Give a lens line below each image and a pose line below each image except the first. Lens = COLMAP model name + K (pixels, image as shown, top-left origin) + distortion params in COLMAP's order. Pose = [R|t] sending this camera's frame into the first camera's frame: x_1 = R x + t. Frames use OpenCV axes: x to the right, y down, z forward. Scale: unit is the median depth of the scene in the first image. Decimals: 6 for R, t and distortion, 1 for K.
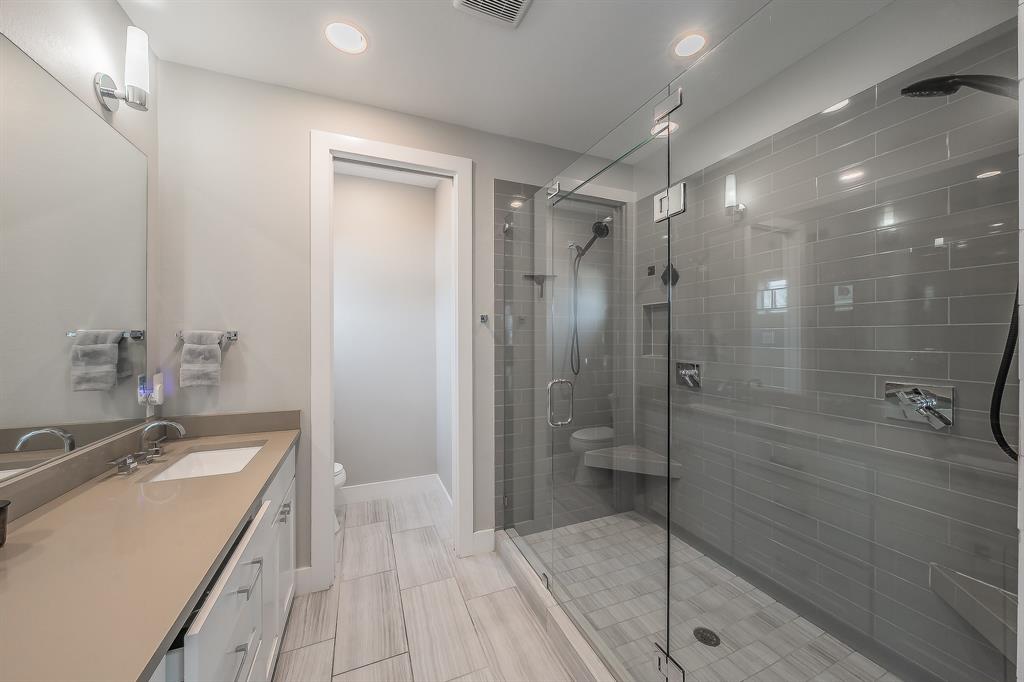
lens RADIAL K [[362.1, 0, 512.0], [0, 362.1, 341.0], [0, 0, 1]] dist [-0.000035, -0.000038]
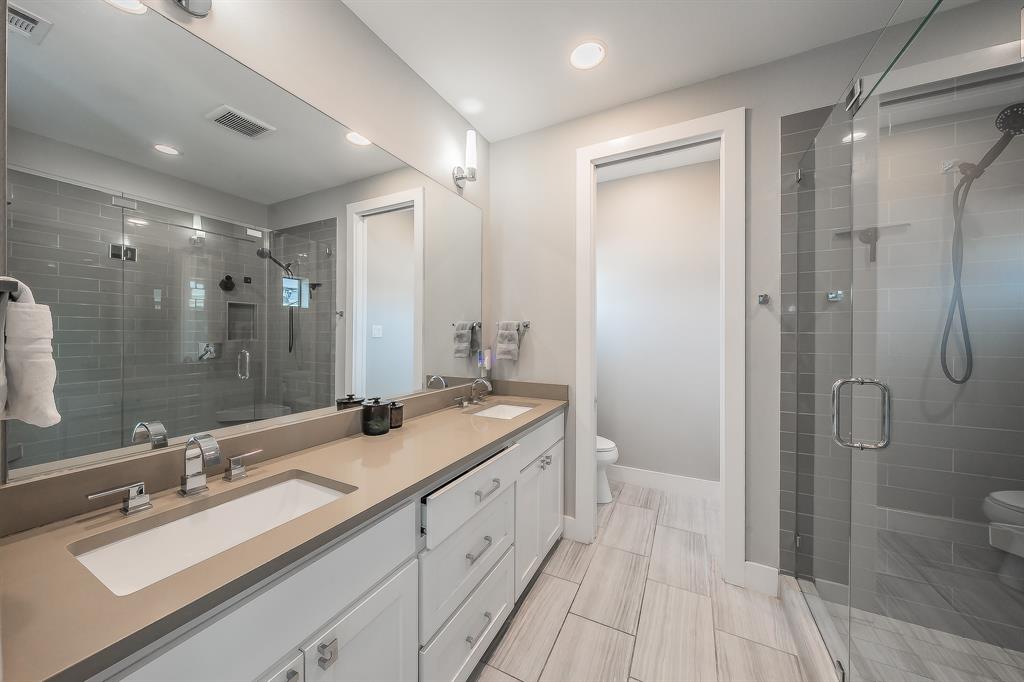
lens RADIAL K [[351.6, 0, 512.0], [0, 351.6, 341.0], [0, 0, 1]] dist [0.000066, 0.000105]
pose [[0.648147, 0.011450, -0.761429, 0.187296], [-0.009818, 0.999929, 0.006679, 0.035596], [0.761452, 0.003147, 0.648214, 0.094482]]
